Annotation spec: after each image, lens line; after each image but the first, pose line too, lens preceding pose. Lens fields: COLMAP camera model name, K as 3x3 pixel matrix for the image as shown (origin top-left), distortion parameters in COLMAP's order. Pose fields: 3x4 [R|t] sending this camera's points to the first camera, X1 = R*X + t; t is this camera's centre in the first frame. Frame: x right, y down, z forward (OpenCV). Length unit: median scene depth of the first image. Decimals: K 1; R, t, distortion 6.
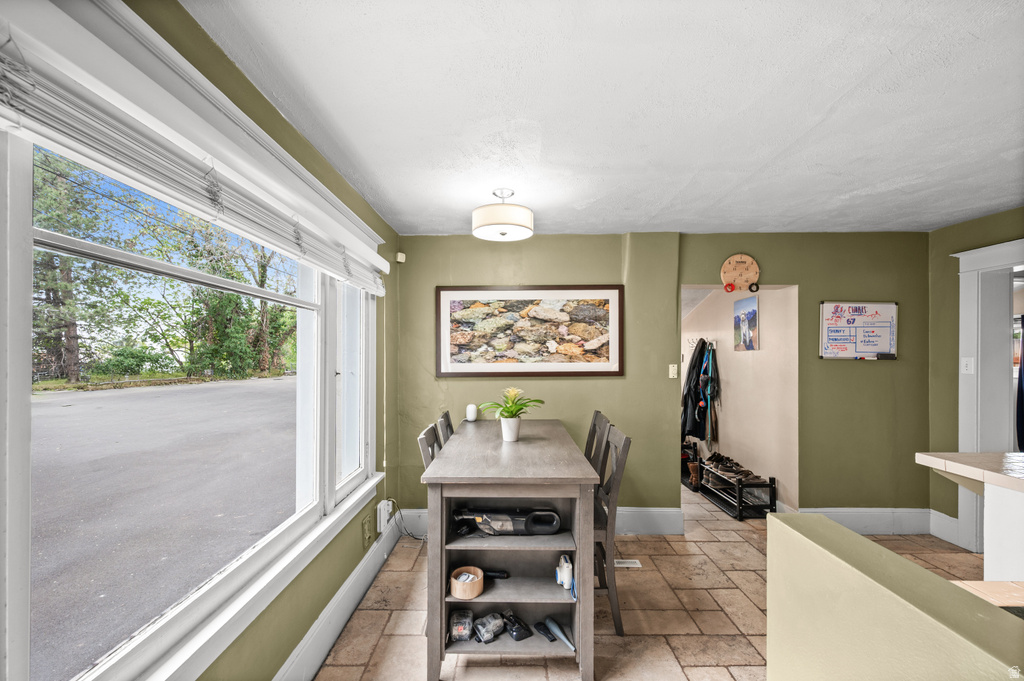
lens RADIAL K [[407.2, 0, 513.9], [0, 407.2, 348.5], [0, 0, 1]] dist [0.001054, 0.000004]
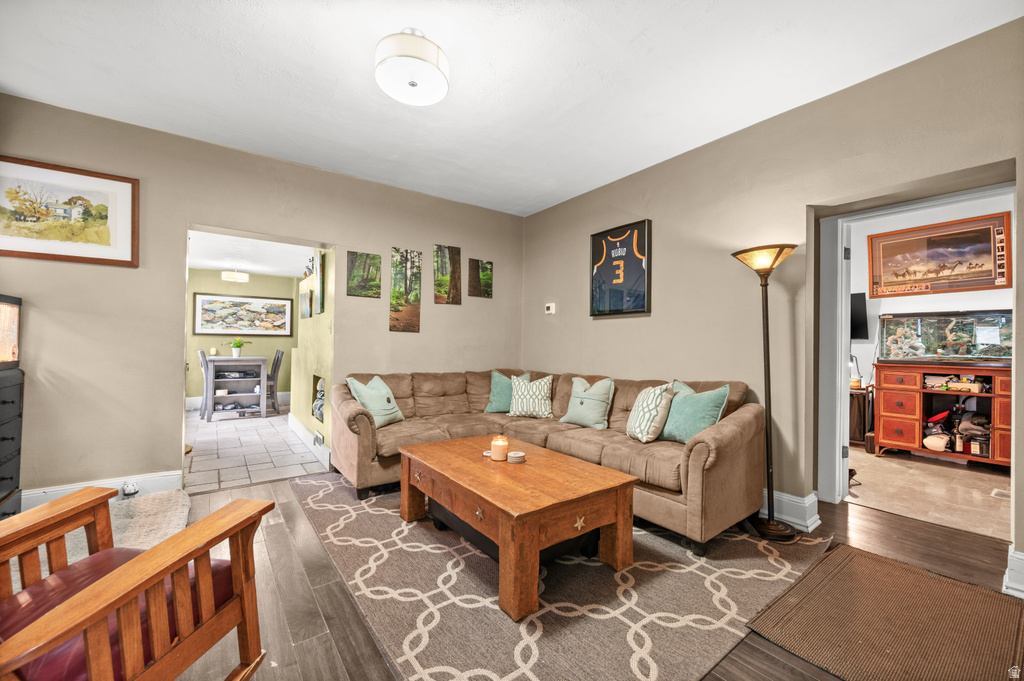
lens RADIAL K [[407.2, 0, 513.9], [0, 407.2, 348.5], [0, 0, 1]] dist [0.001054, 0.000004]
pose [[0.812023, 0.011186, 0.583519, -0.070629], [-0.025784, 0.999528, 0.016720, 0.062390], [-0.583056, -0.028622, 0.811928, -1.722487]]
